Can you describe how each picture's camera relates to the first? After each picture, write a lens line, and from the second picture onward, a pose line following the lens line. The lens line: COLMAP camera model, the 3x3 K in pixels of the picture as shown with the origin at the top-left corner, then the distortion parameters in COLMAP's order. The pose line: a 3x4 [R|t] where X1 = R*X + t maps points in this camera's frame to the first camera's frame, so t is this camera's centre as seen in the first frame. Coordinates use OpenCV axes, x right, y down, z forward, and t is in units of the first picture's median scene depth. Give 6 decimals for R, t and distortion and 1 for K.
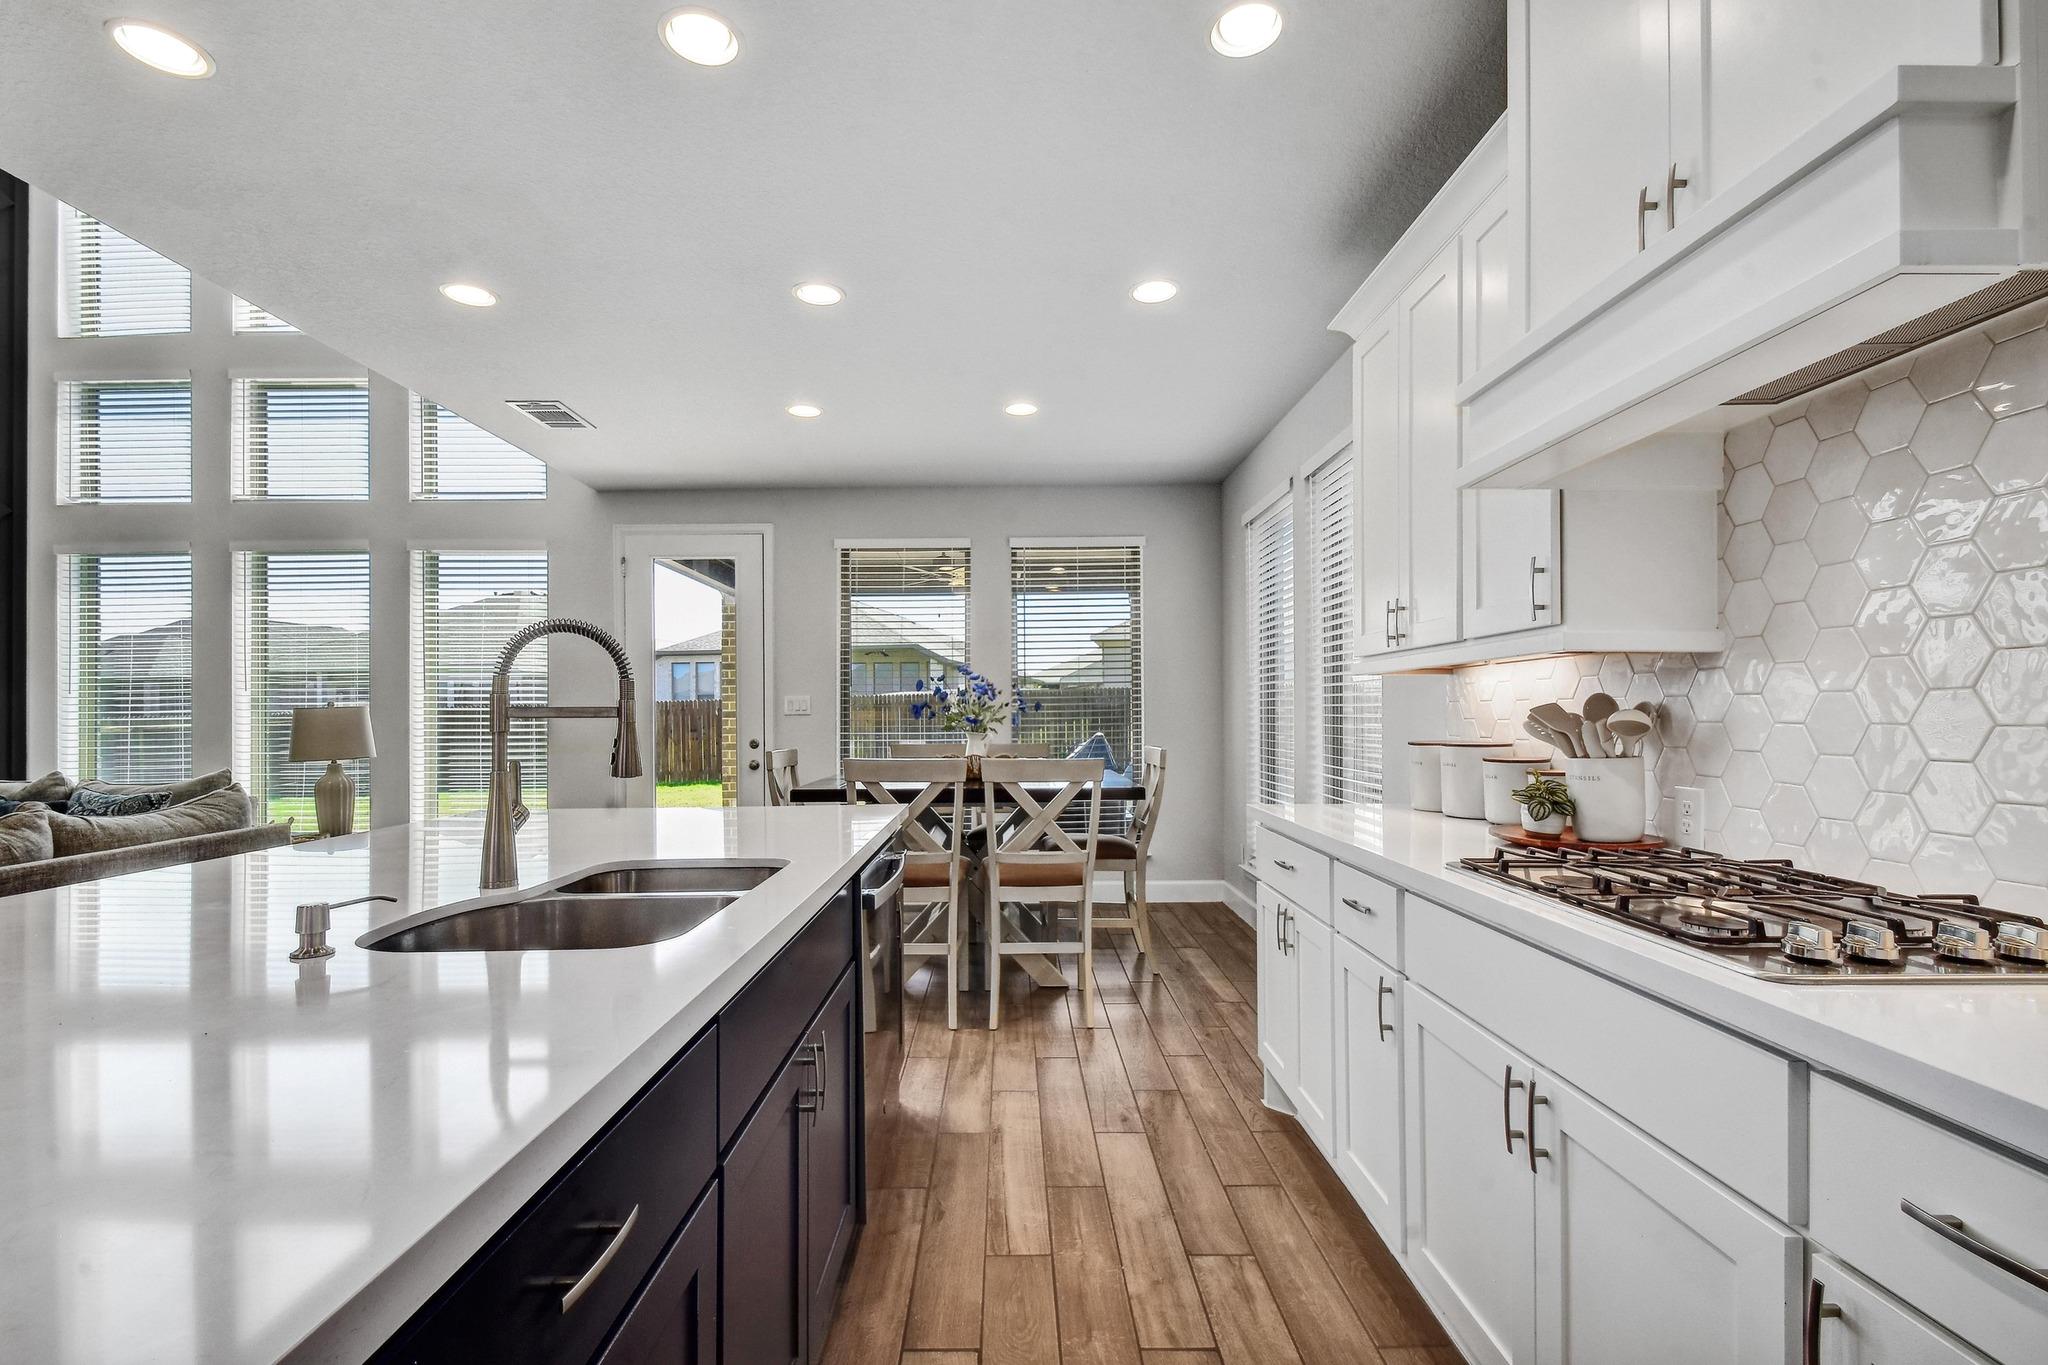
lens RADIAL K [[895.9, 0, 1013.5], [0, 895.9, 692.3], [0, 0, 1]] dist [0.001712, -0.004565]
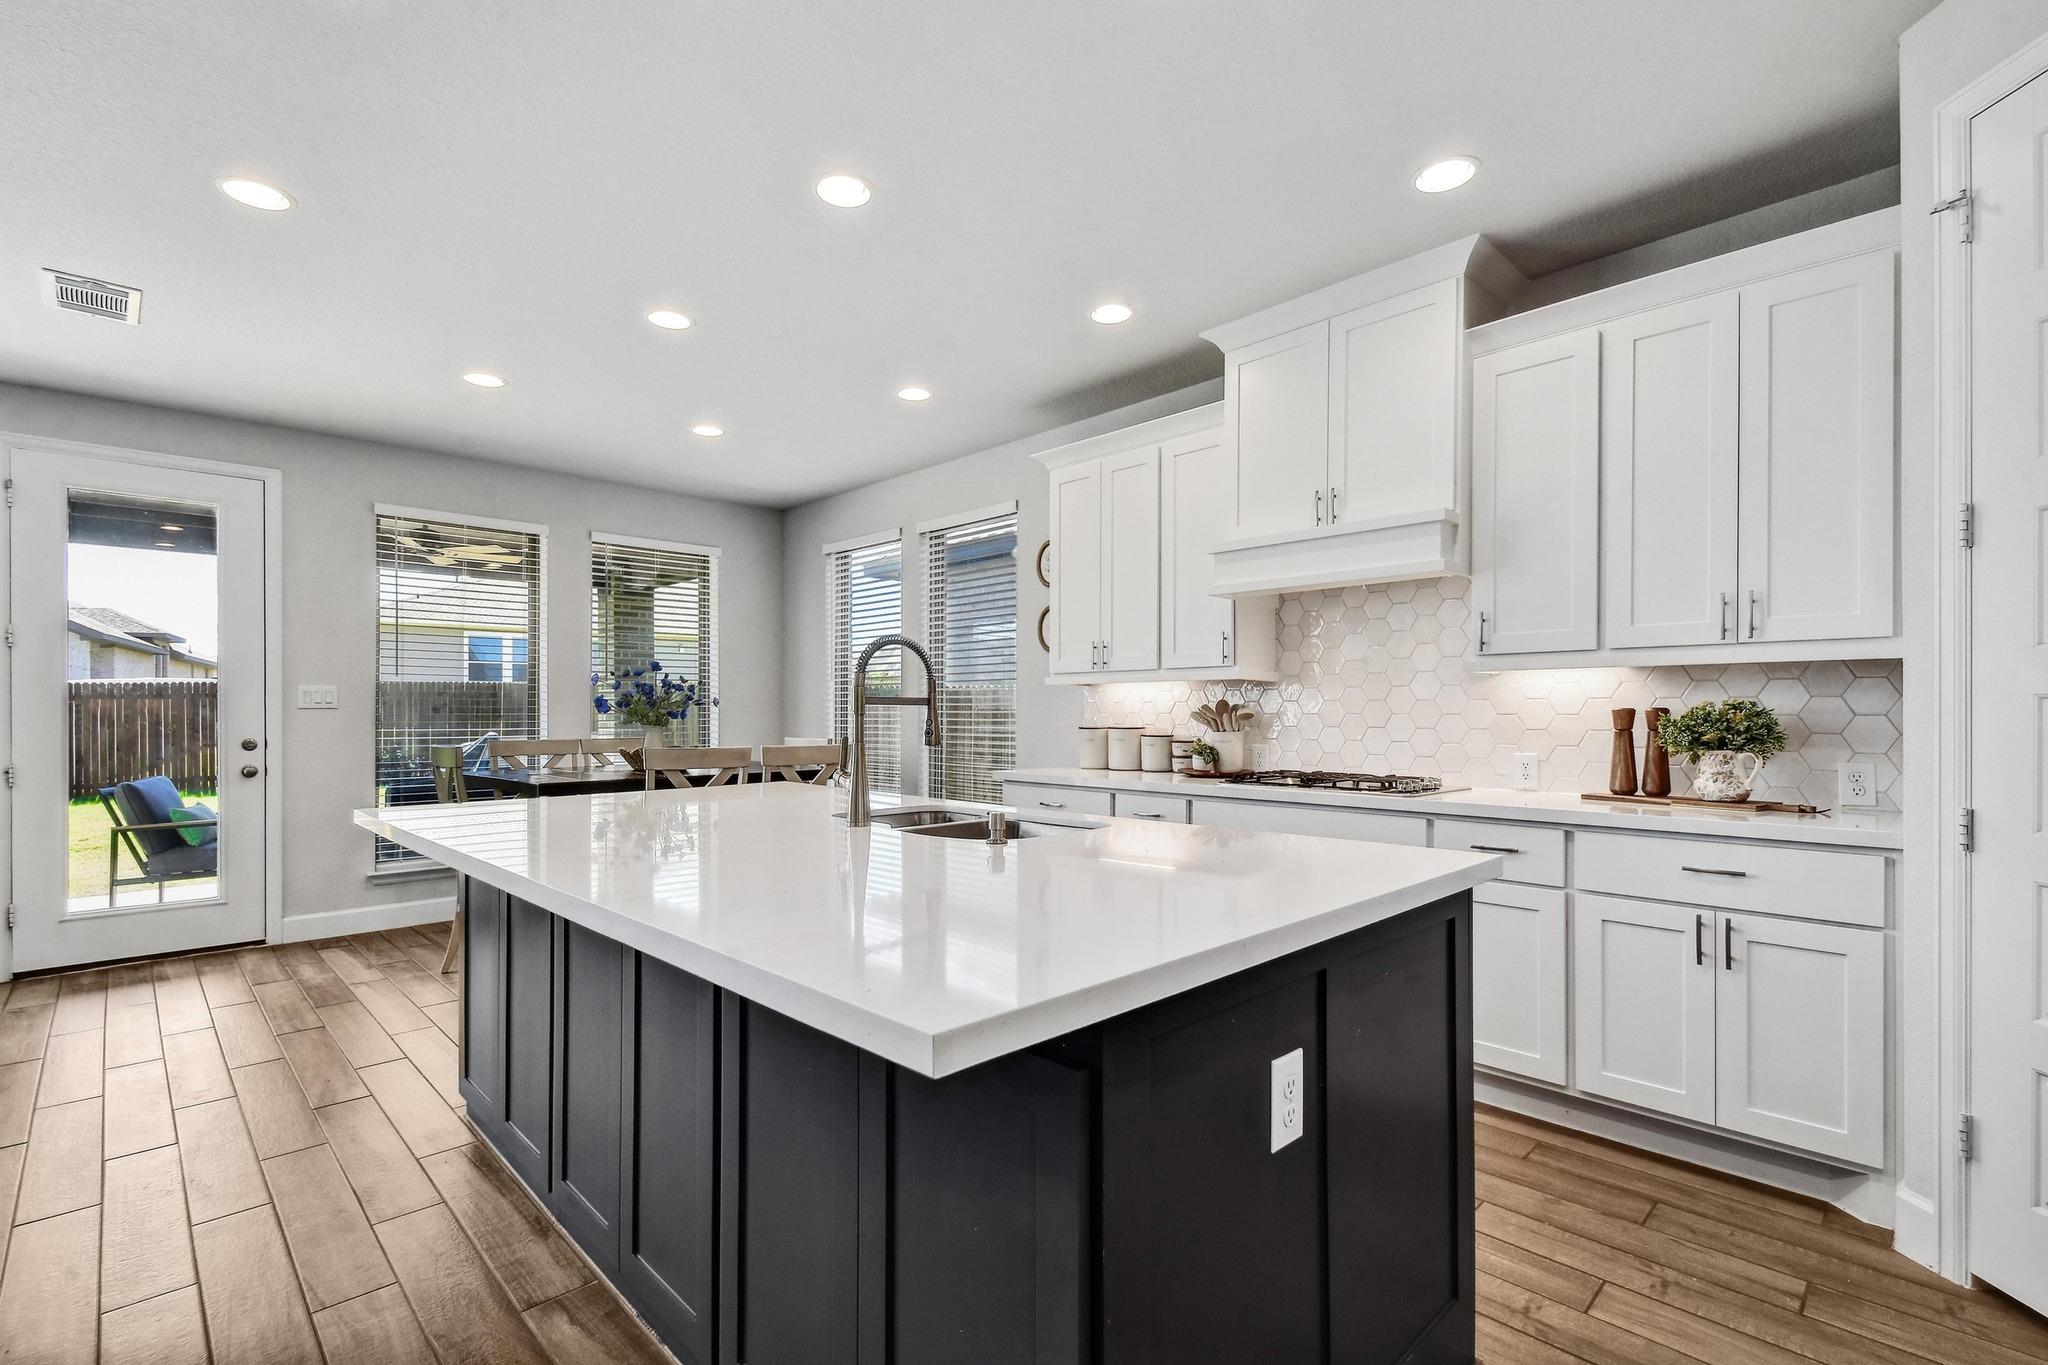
lens RADIAL K [[896.7, 0, 1014.8], [0, 896.7, 677.1], [0, 0, 1]] dist [0.000874, -0.013142]
pose [[0.707363, 0.033999, 0.706032, -0.510687], [-0.021132, 0.999413, -0.026954, 0.006810], [-0.706534, 0.004146, 0.707667, -0.042276]]
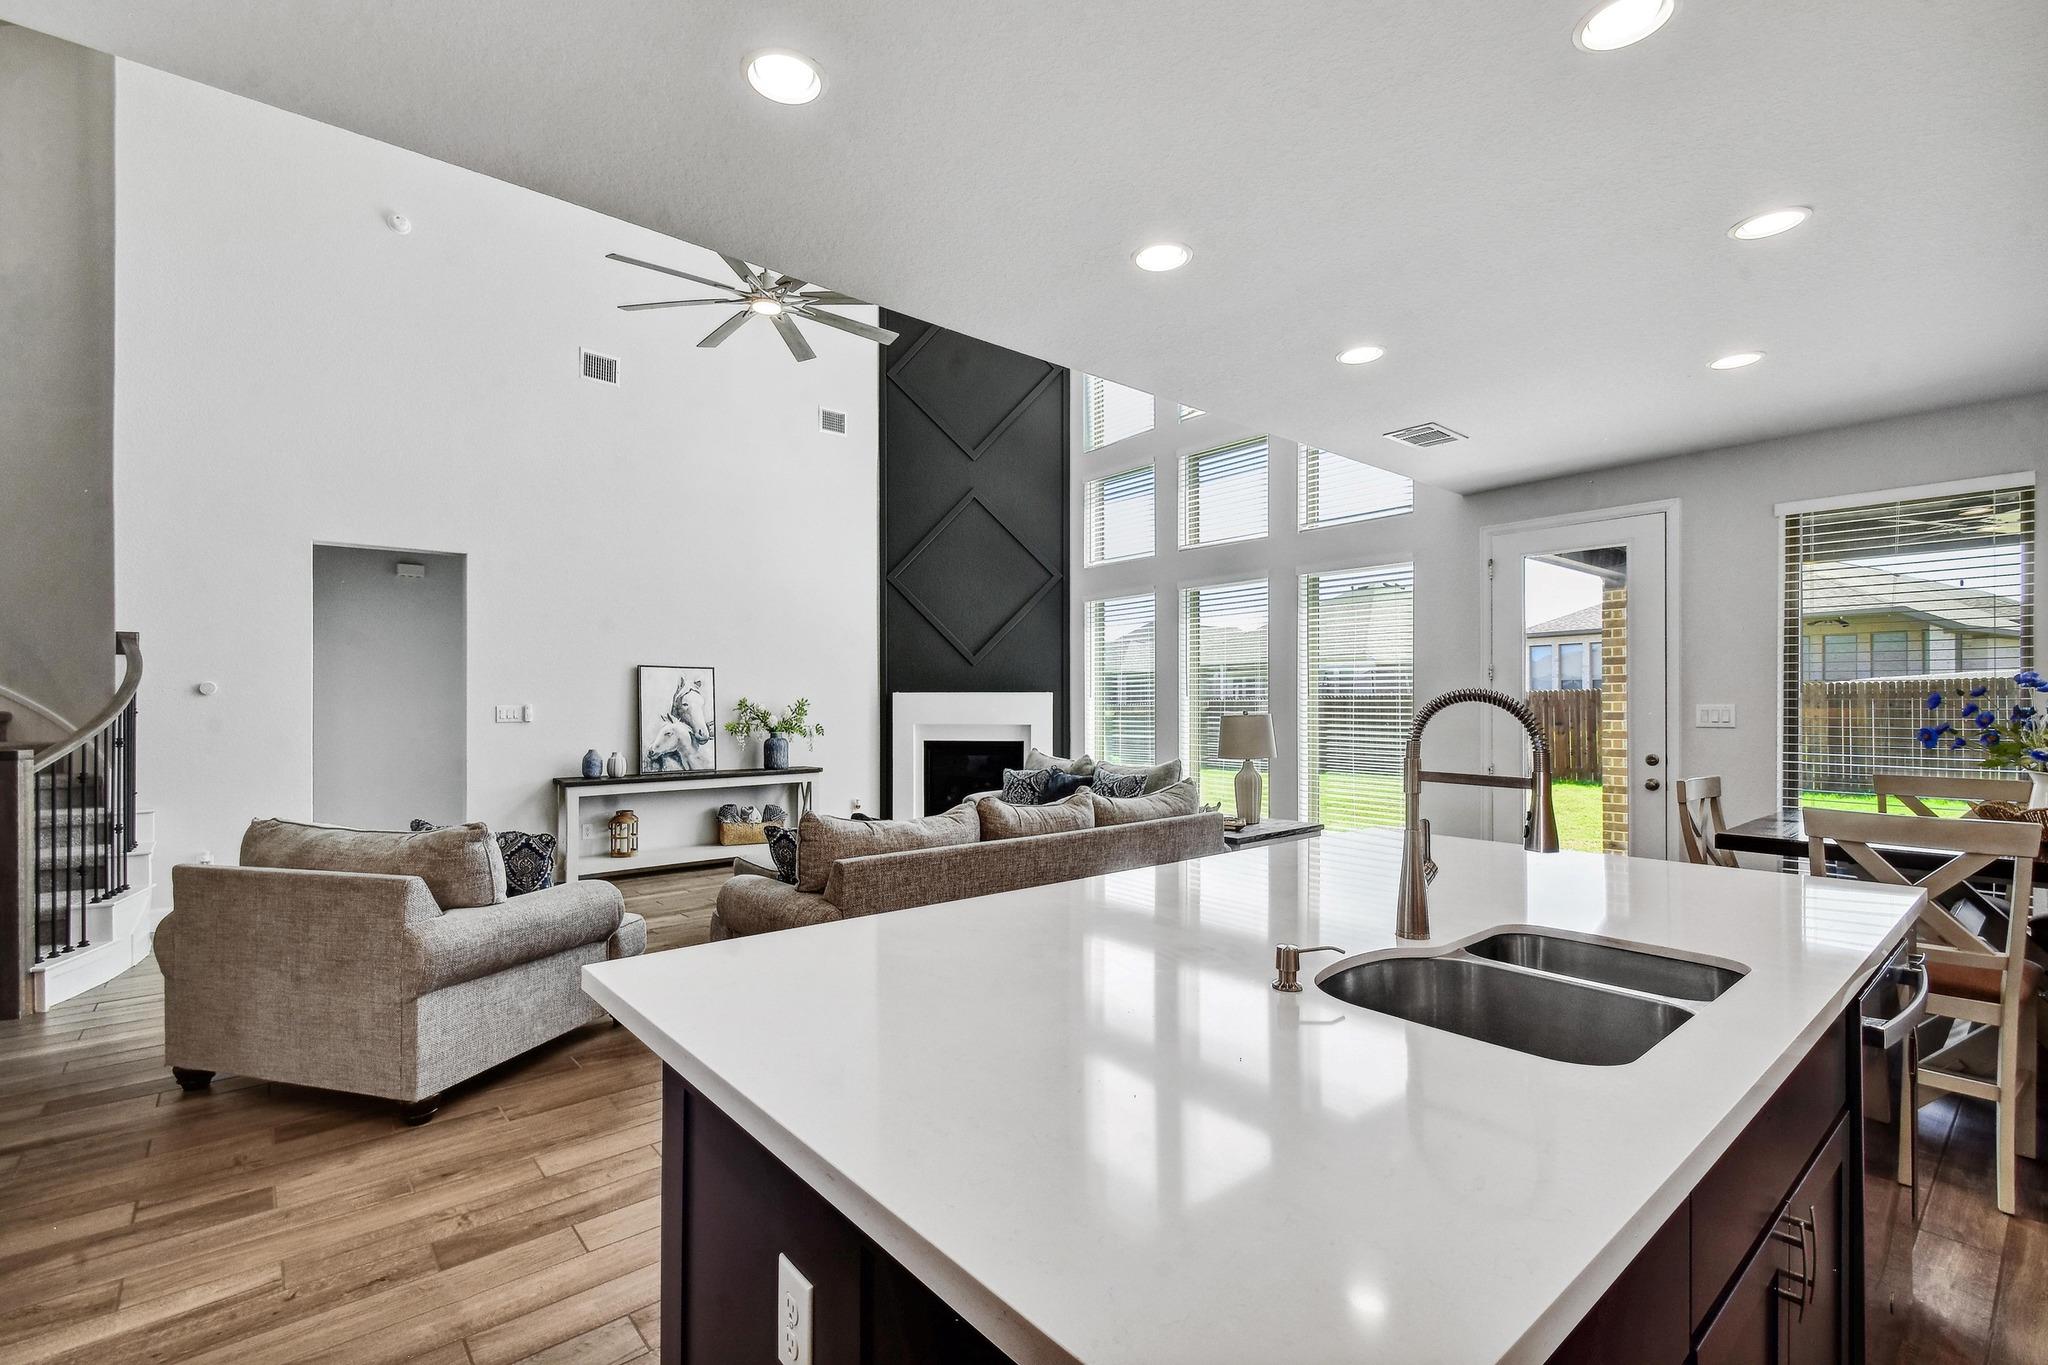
lens RADIAL K [[893.4, 0, 1005.3], [0, 893.4, 700.5], [0, 0, 1]] dist [0.001063, -0.000616]
pose [[0.626563, 0.010852, -0.779295, -0.016853], [0.011668, 0.999660, 0.023302, -0.036518], [0.779283, -0.023694, 0.626224, -0.019433]]
